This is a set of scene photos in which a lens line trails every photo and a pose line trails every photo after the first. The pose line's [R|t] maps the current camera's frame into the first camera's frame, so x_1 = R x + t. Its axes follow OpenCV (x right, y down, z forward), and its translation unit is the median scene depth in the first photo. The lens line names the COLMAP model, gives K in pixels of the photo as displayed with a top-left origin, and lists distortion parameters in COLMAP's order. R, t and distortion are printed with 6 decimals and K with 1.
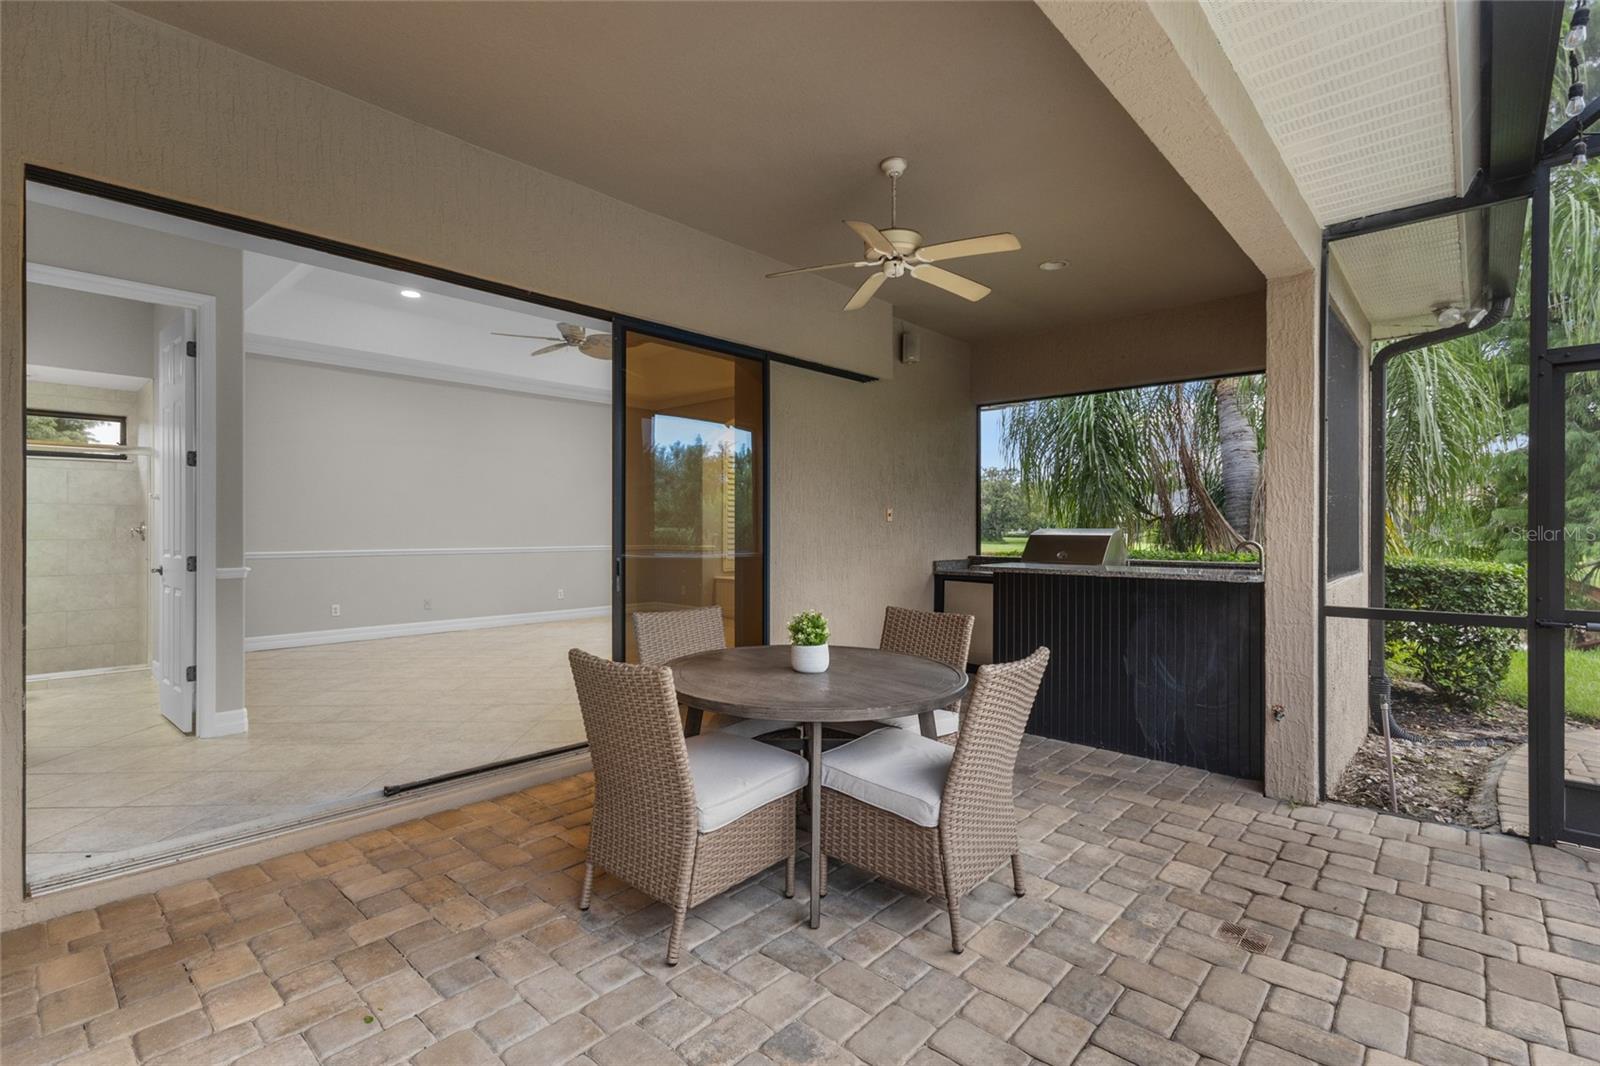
lens RADIAL K [[740.5, 0, 799.4], [0, 740.5, 531.1], [0, 0, 1]] dist [0.002713, -0.000821]
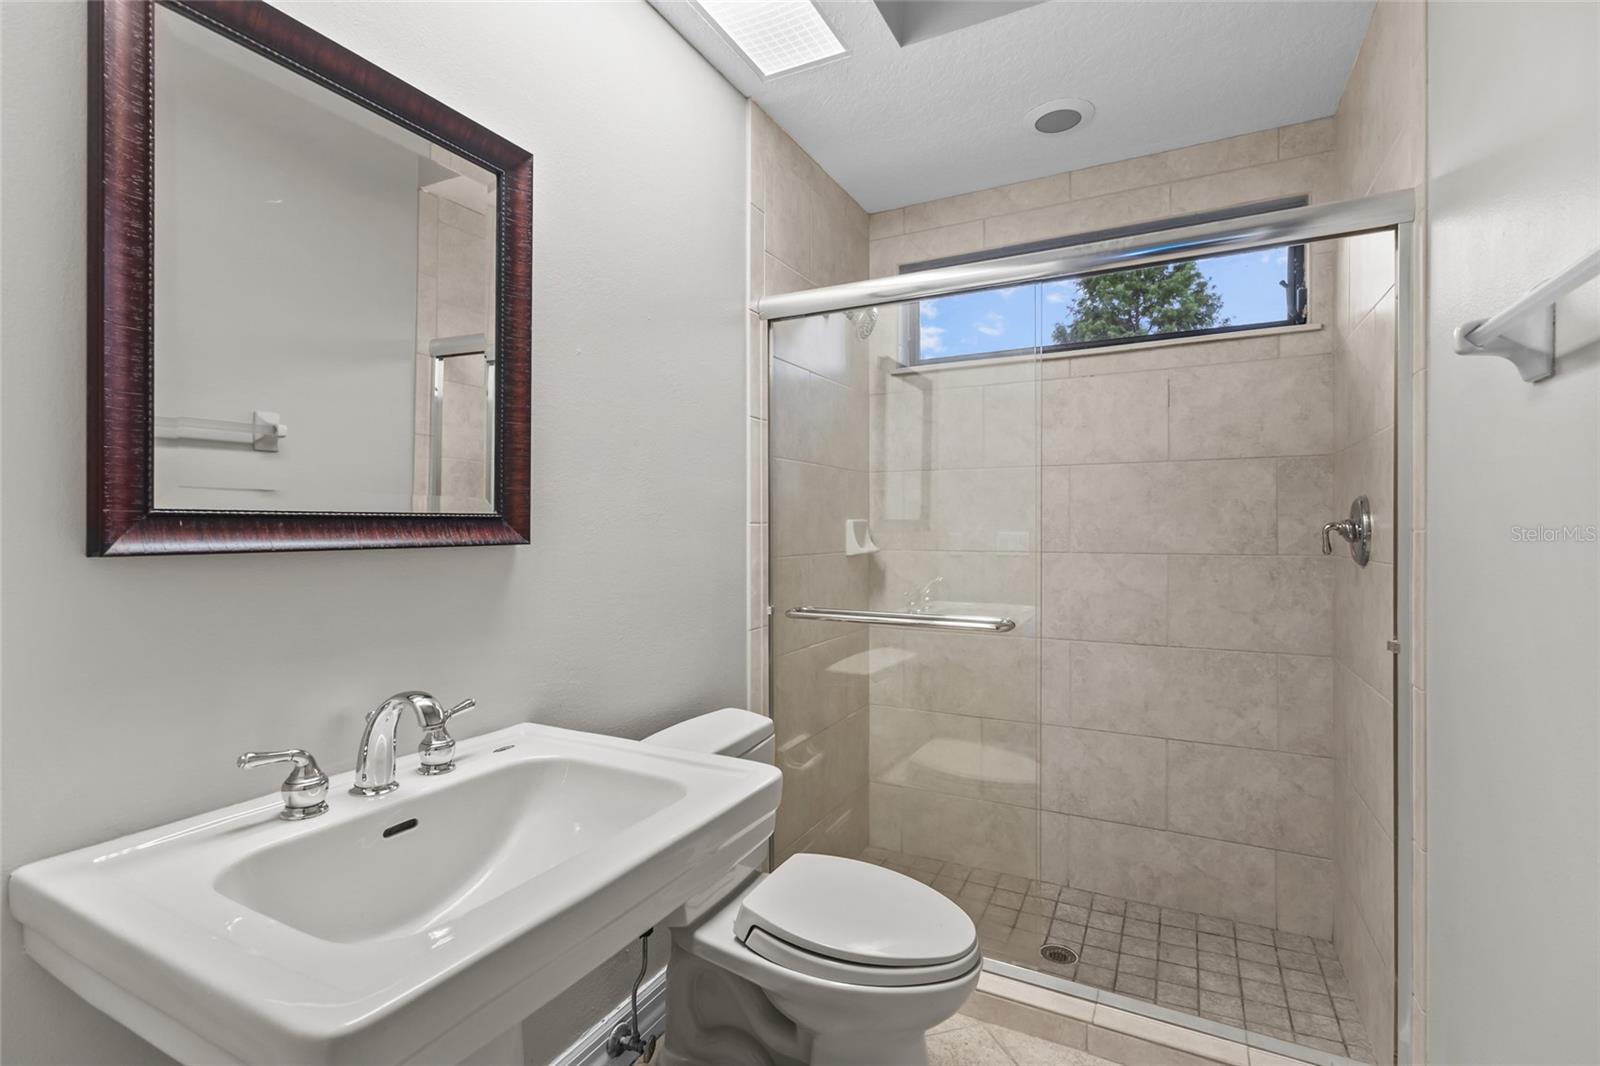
lens RADIAL K [[740.5, 0, 799.6], [0, 740.5, 528.5], [0, 0, 1]] dist [0.002713, -0.000821]
pose [[0.254159, -0.000258, -0.967163, -0.650018], [-0.001118, 0.999999, -0.000561, -0.001091], [0.967162, 0.001224, 0.254158, 0.702469]]
